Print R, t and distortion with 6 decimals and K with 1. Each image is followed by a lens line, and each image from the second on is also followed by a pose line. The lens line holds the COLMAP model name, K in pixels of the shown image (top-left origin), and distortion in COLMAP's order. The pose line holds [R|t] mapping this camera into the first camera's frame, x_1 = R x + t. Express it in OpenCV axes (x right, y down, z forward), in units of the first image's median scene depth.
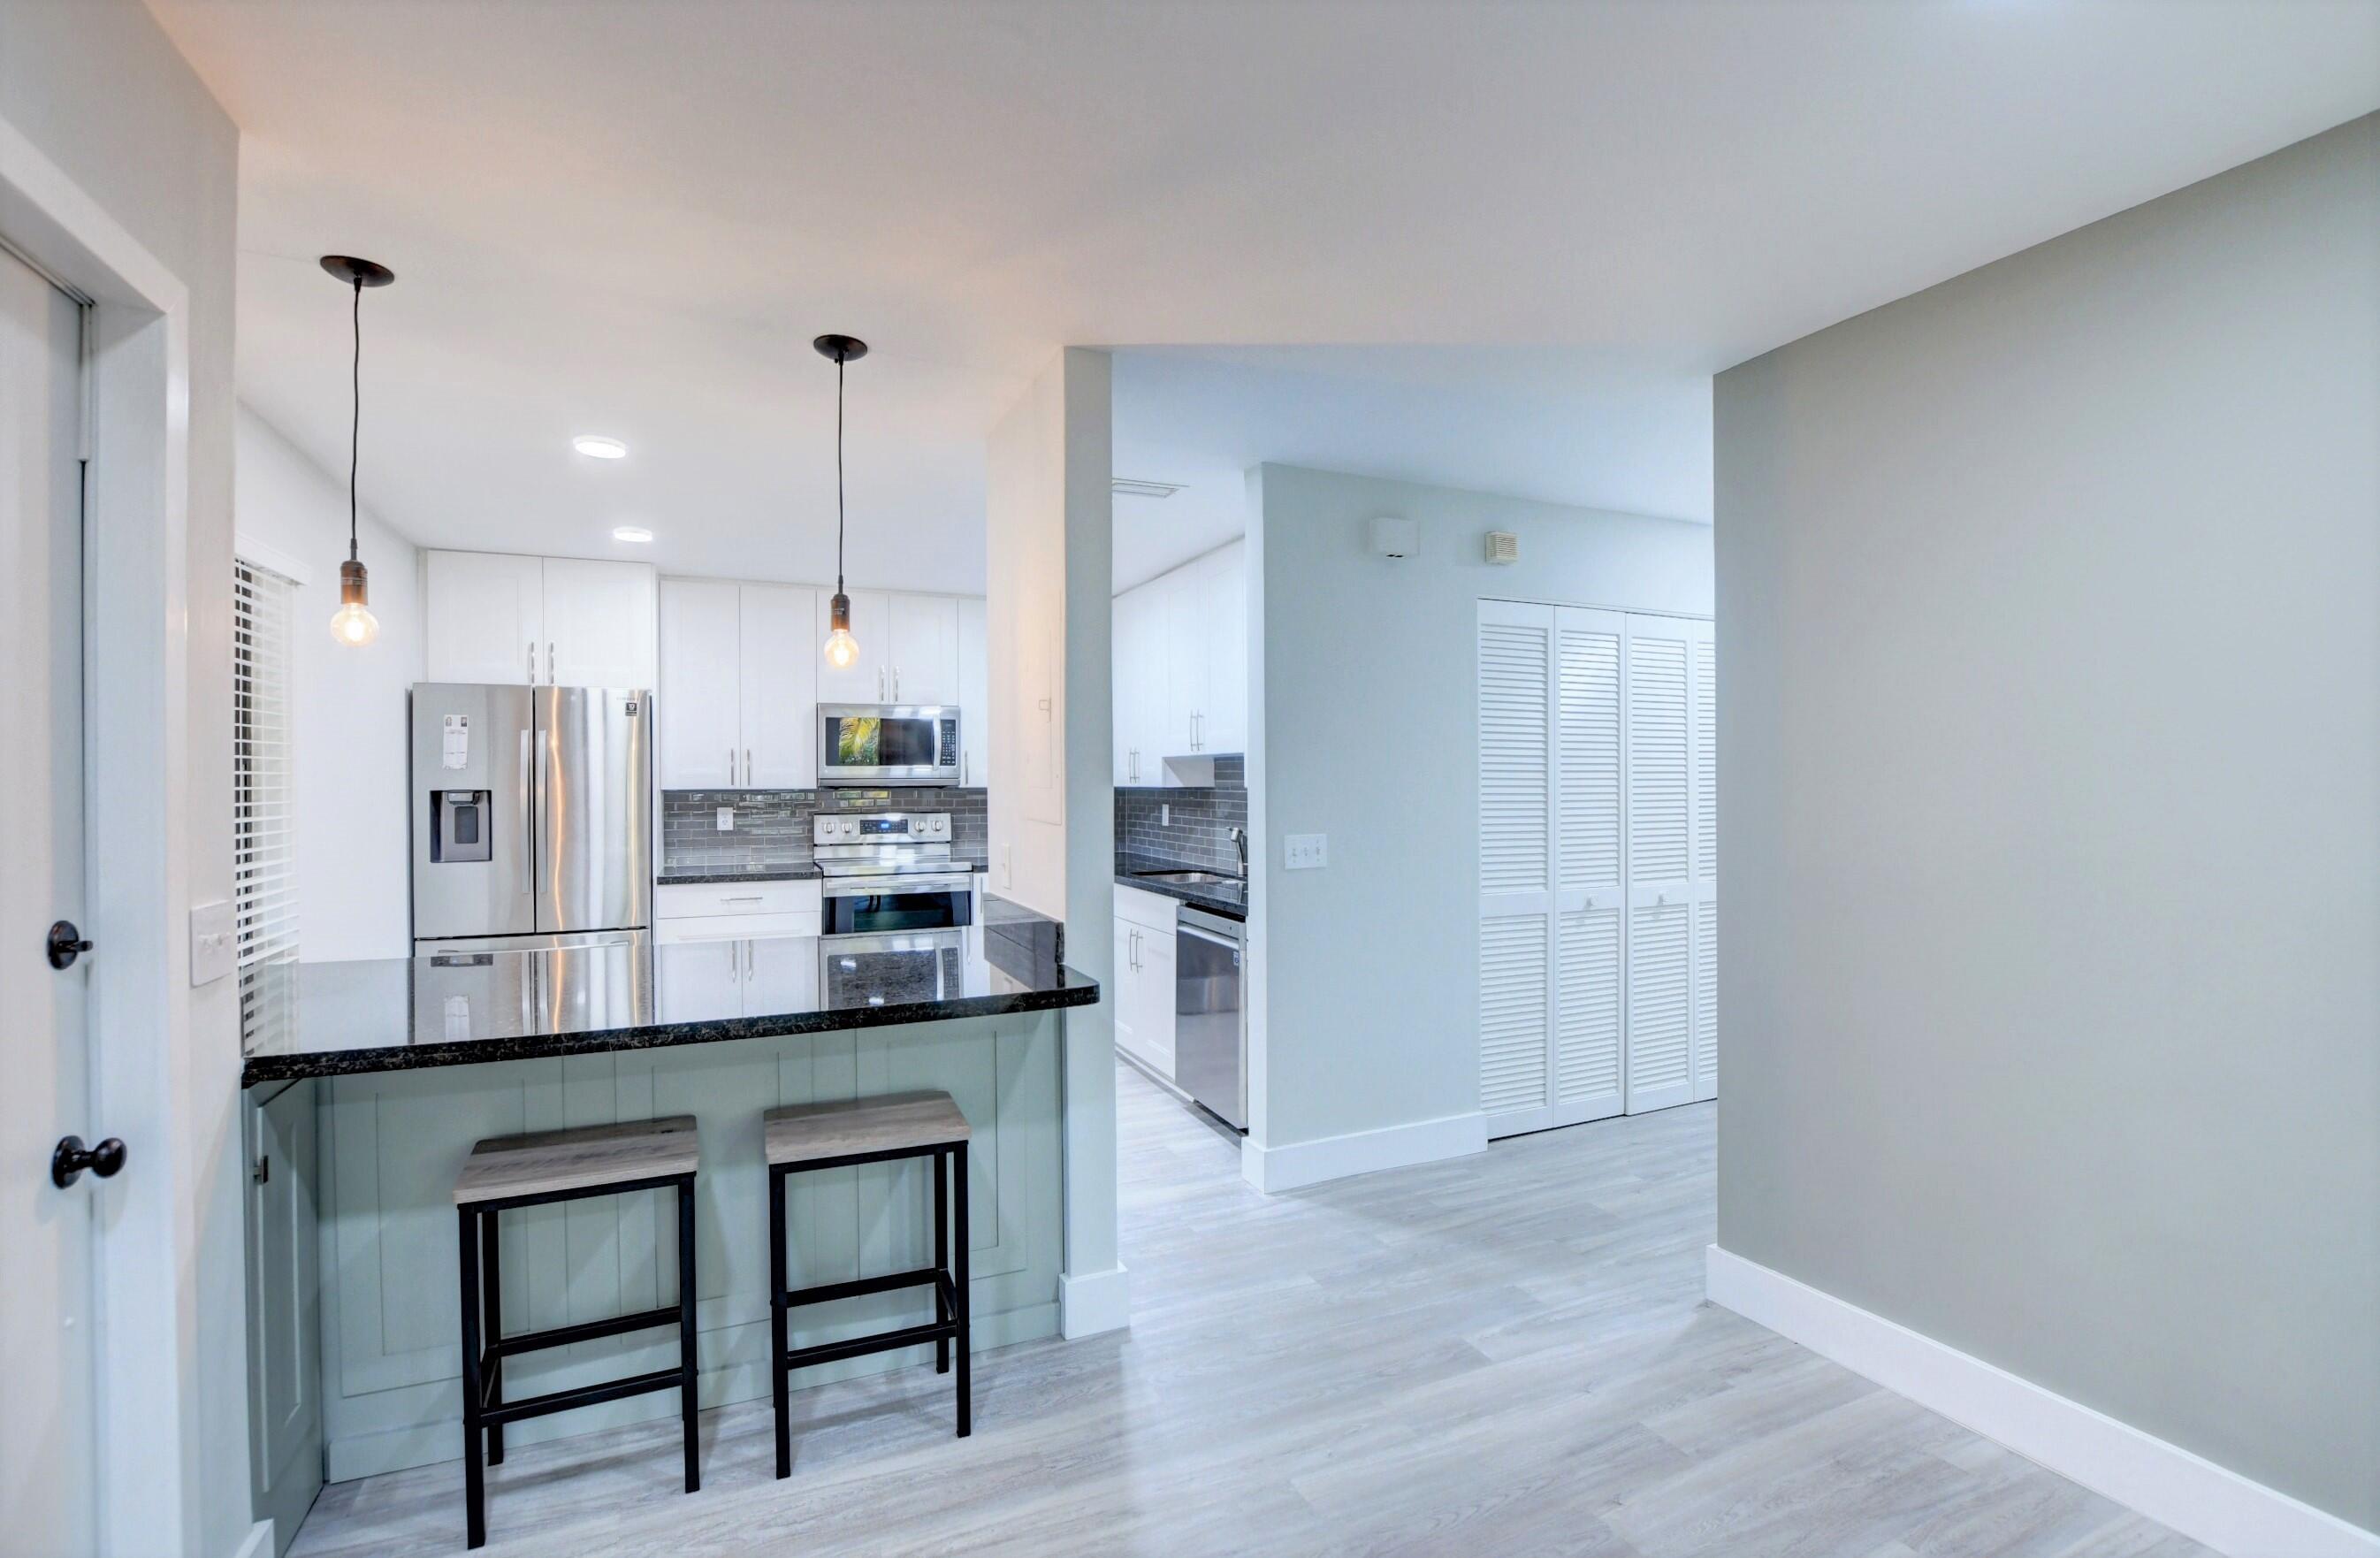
lens RADIAL K [[1051.2, 0, 1197.9], [0, 1051.2, 777.4], [0, 0, 1]] dist [-0.016047, 0.000989]
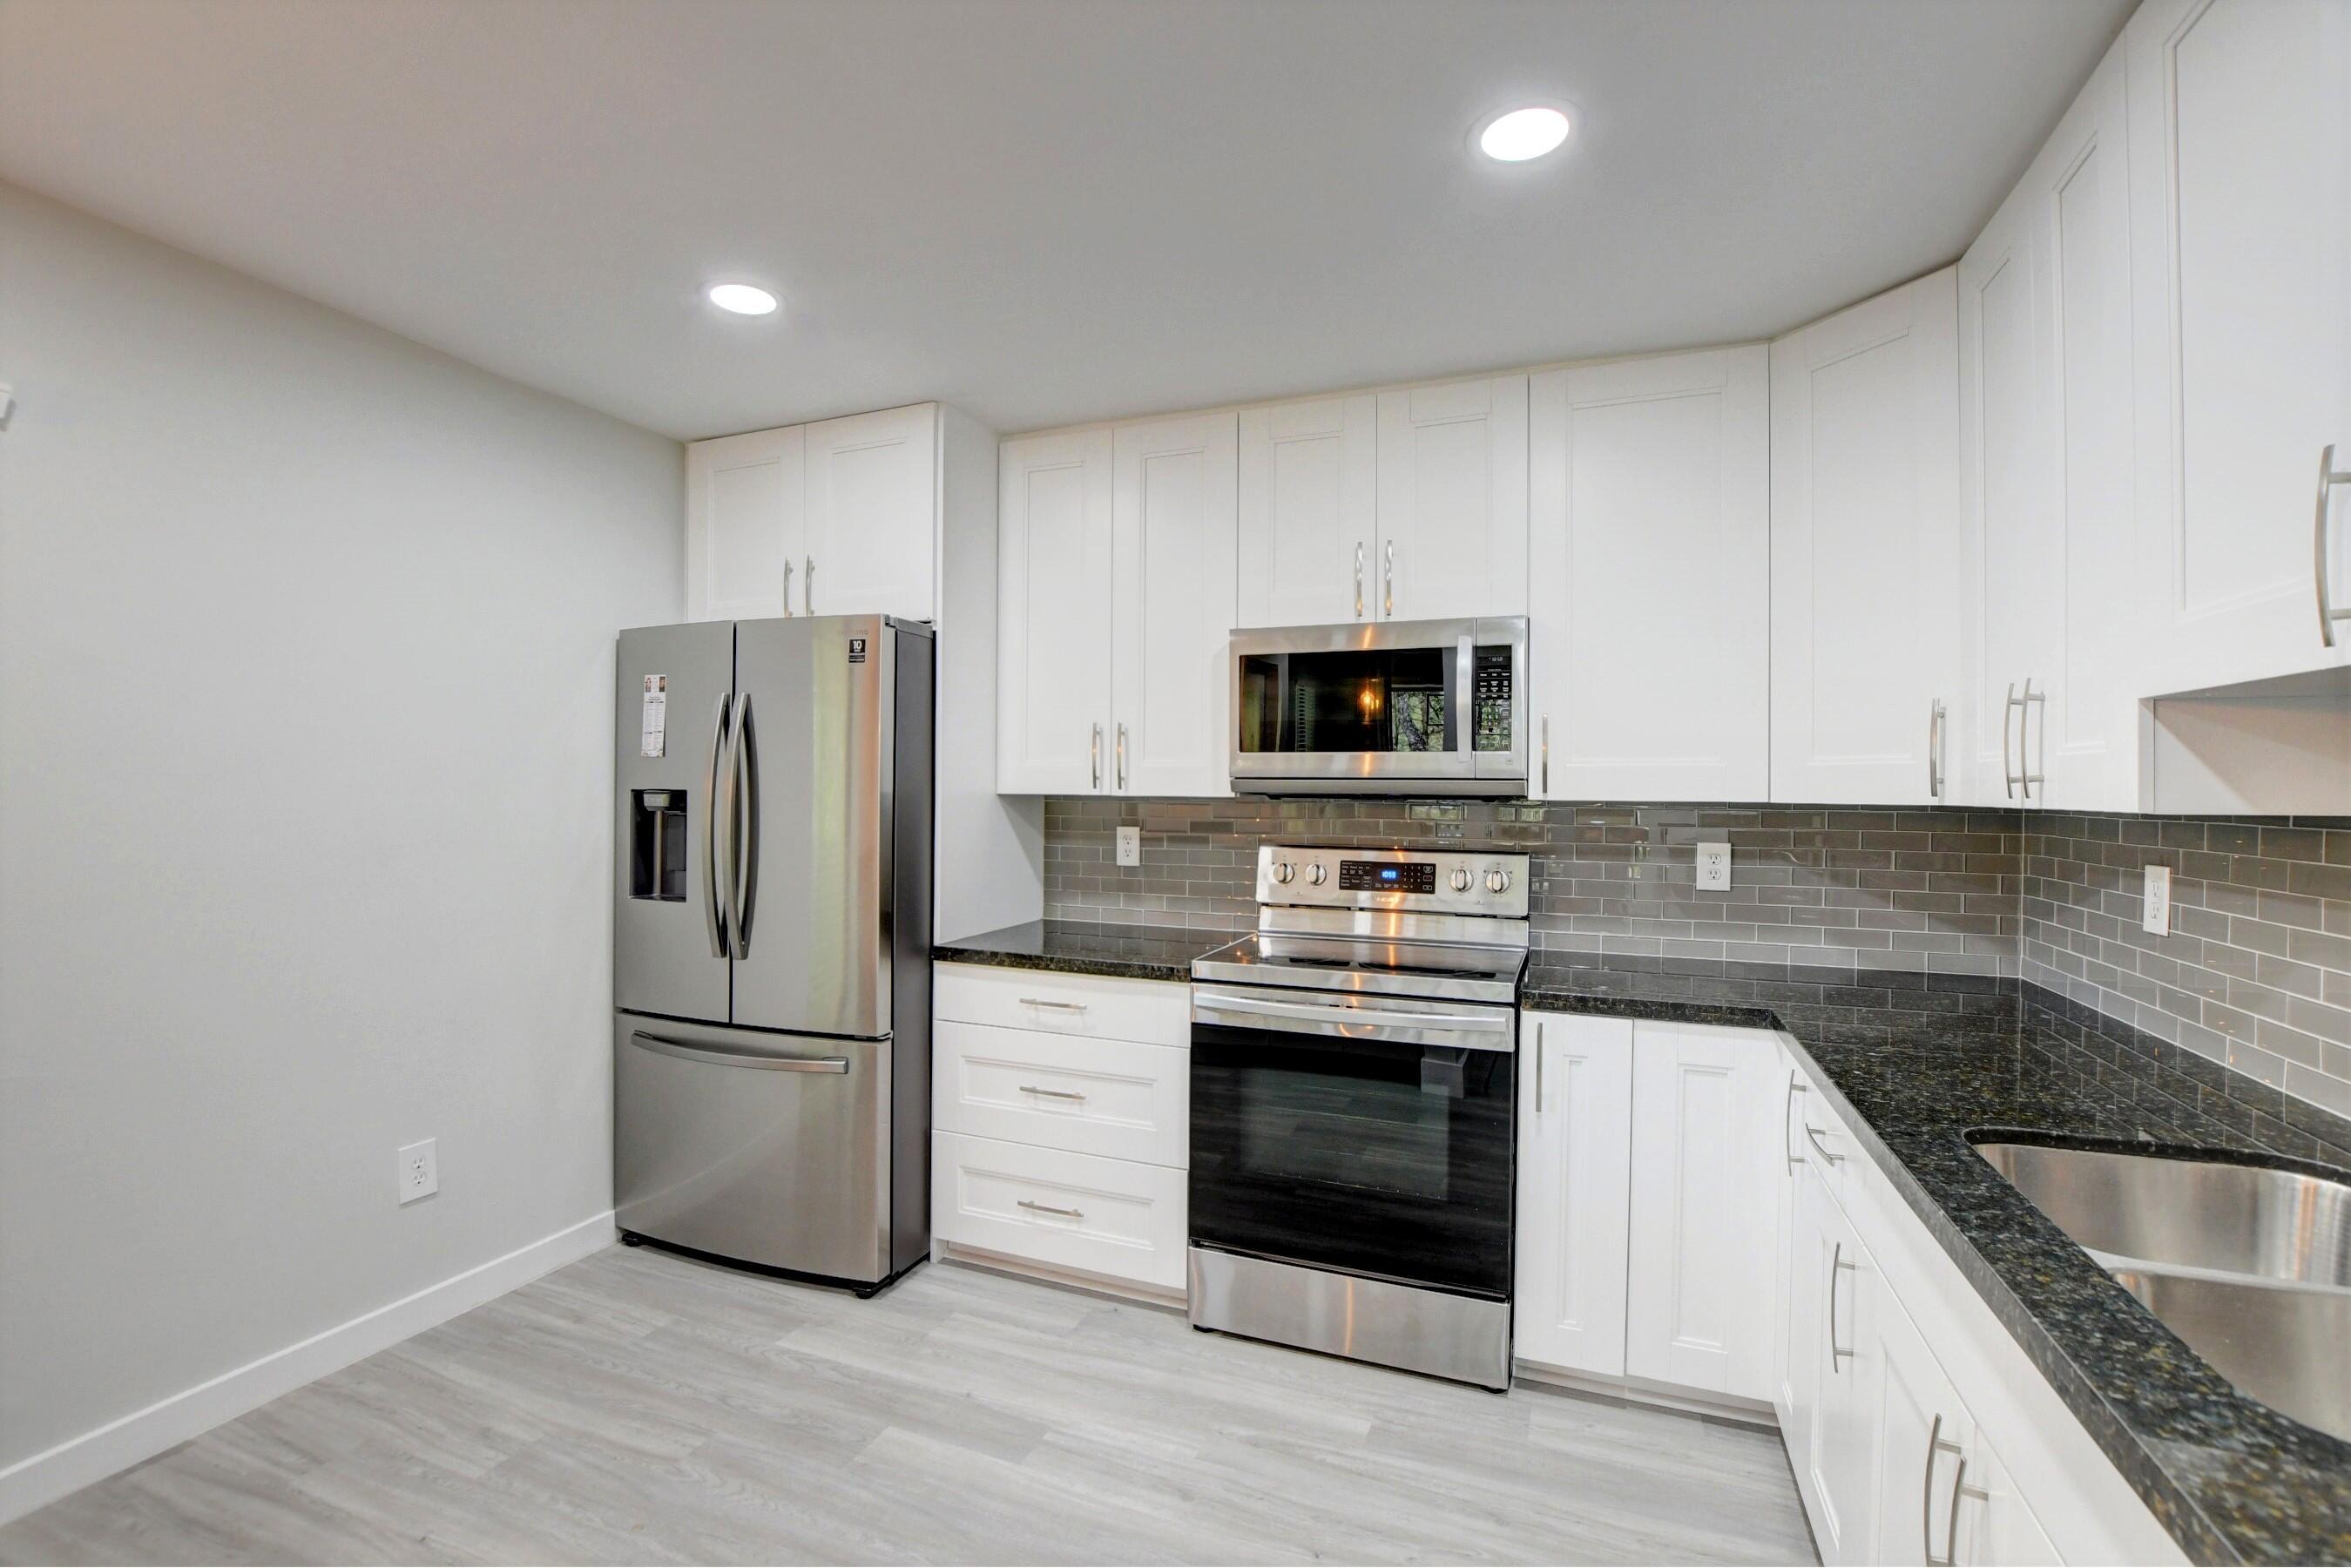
lens RADIAL K [[1048.7, 0, 1171.3], [0, 1048.7, 780.0], [0, 0, 1]] dist [-0.026574, 0.001755]
pose [[0.694505, 0.005177, -0.719469, -0.016435], [-0.008830, 0.999960, -0.001328, 0.003271], [0.719433, 0.007275, 0.694523, 0.612163]]
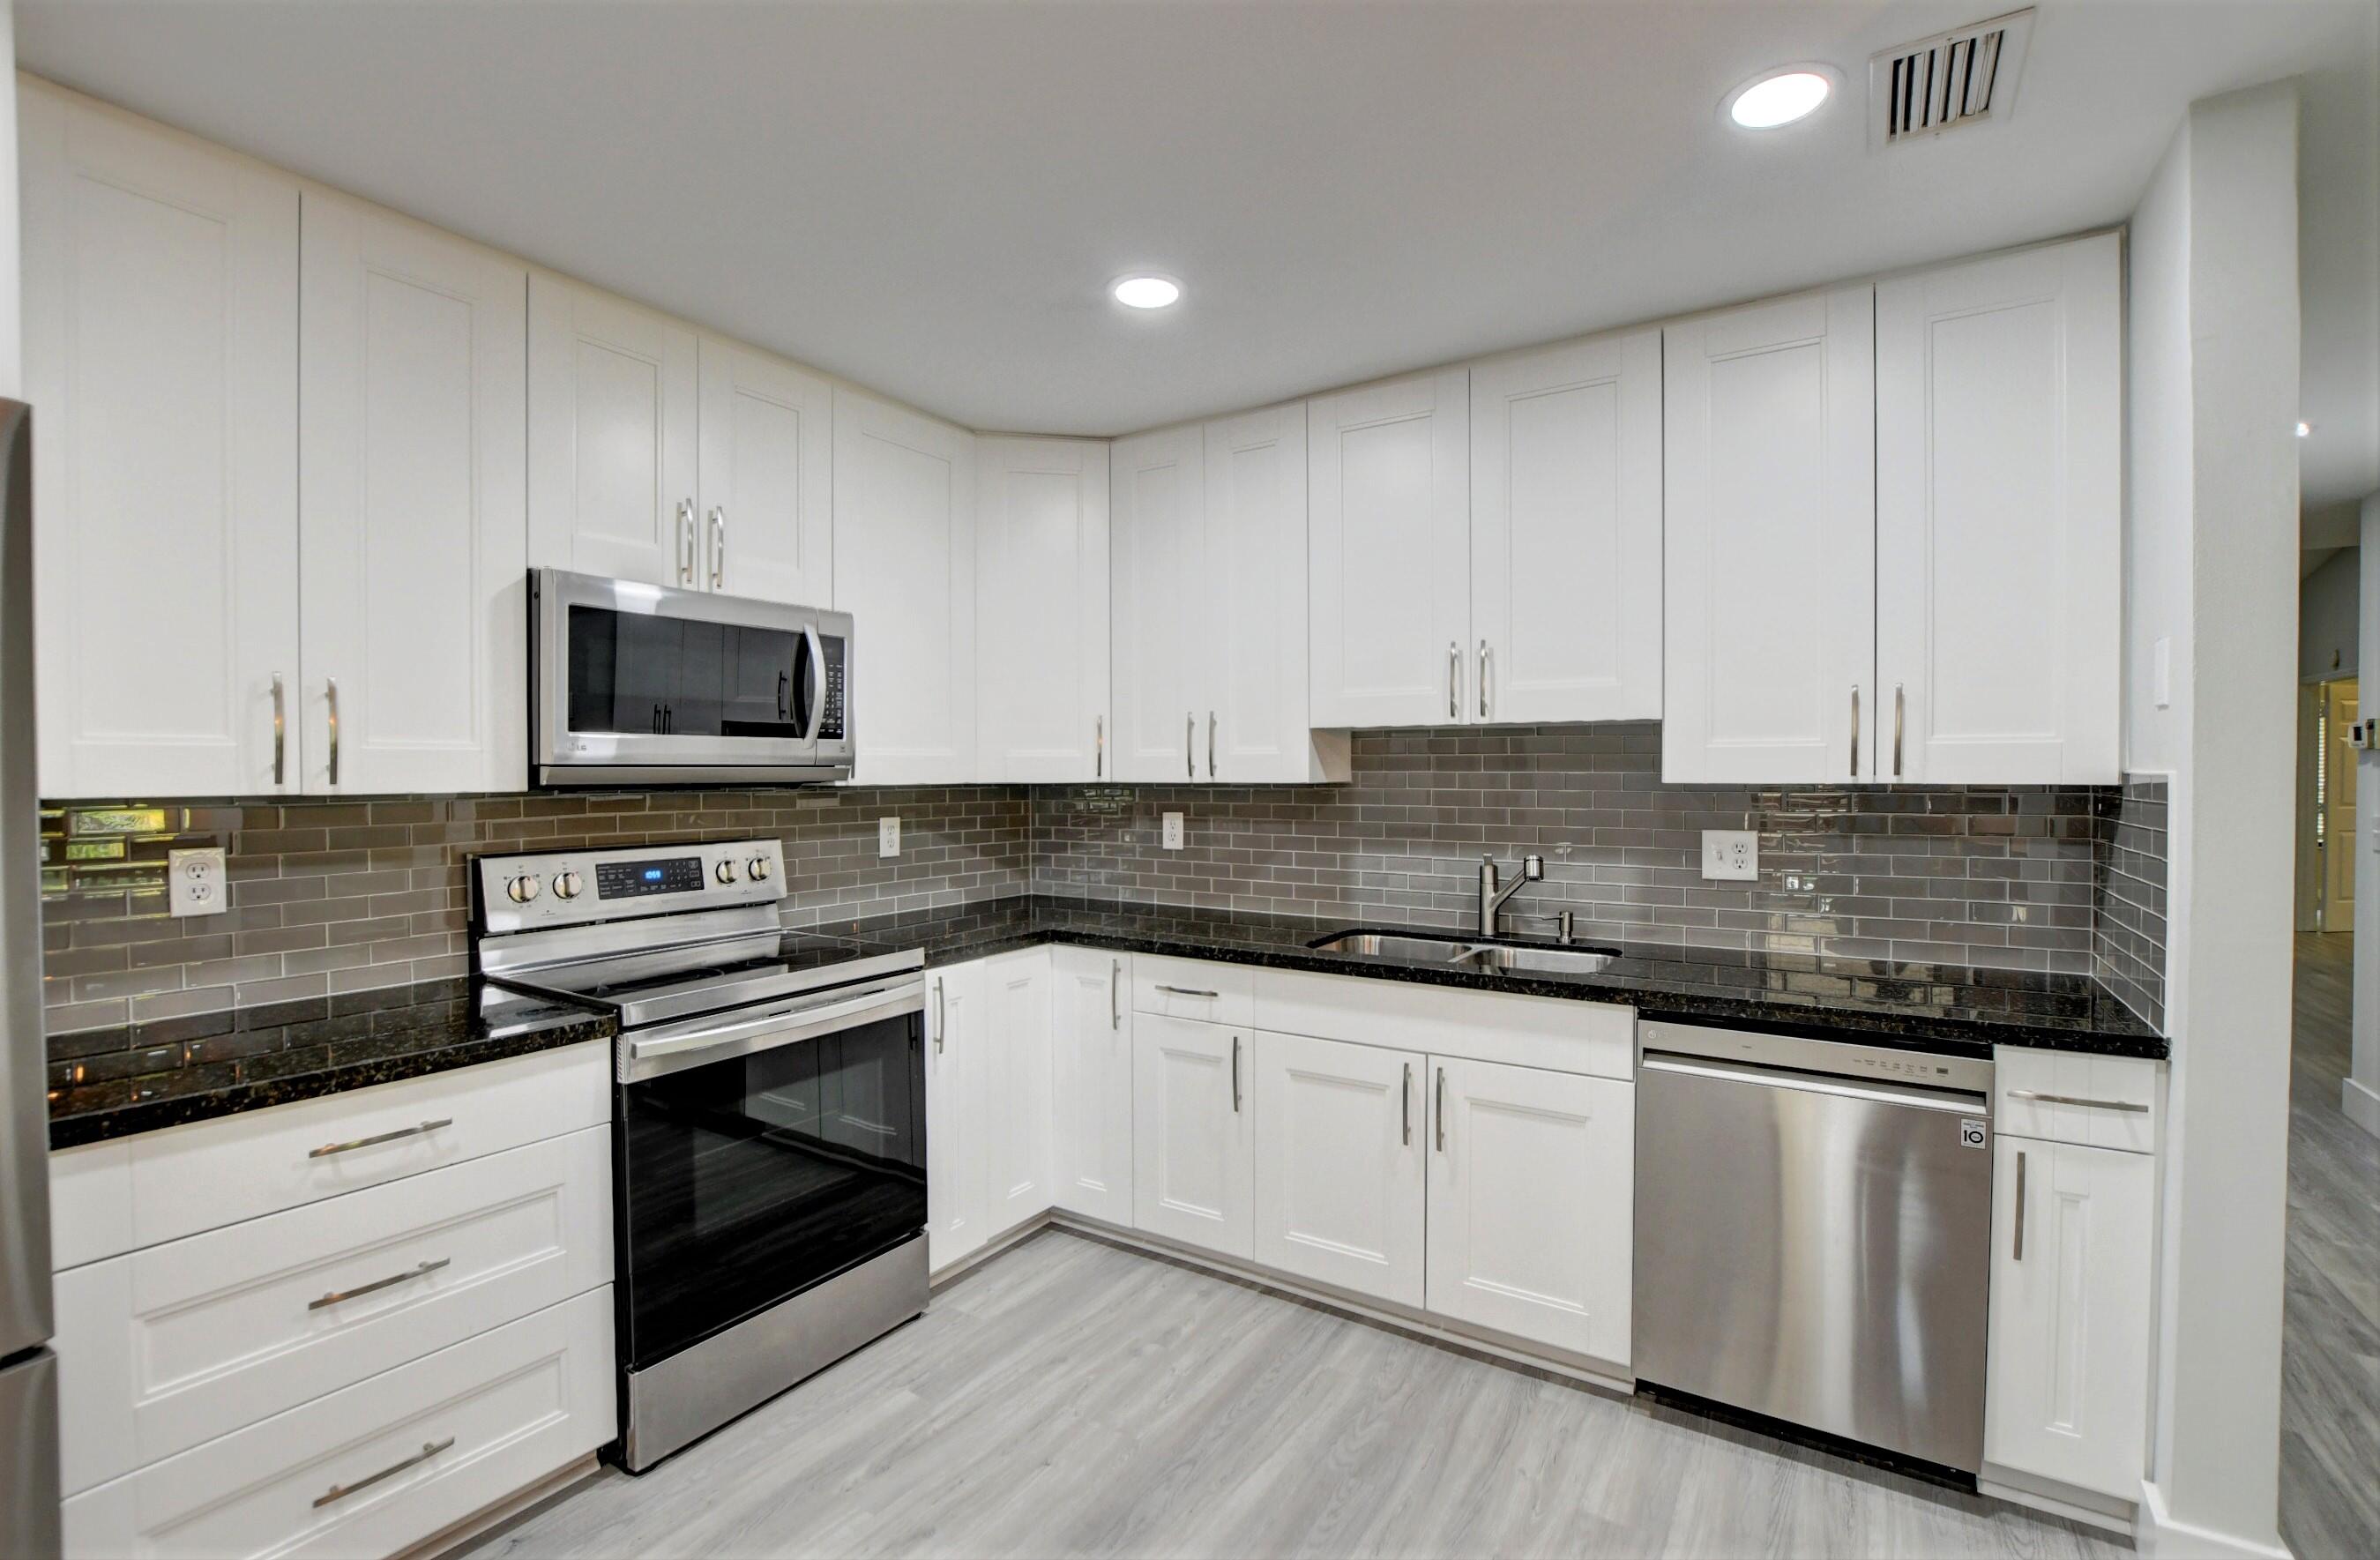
lens RADIAL K [[1051.2, 0, 1188.8], [0, 1051.2, 780.8], [0, 0, 1]] dist [-0.016047, 0.000989]
pose [[0.838901, -0.004341, 0.544267, -0.363797], [-0.000209, 0.999966, 0.008298, 0.003791], [-0.544284, -0.007075, 0.838871, 0.542082]]
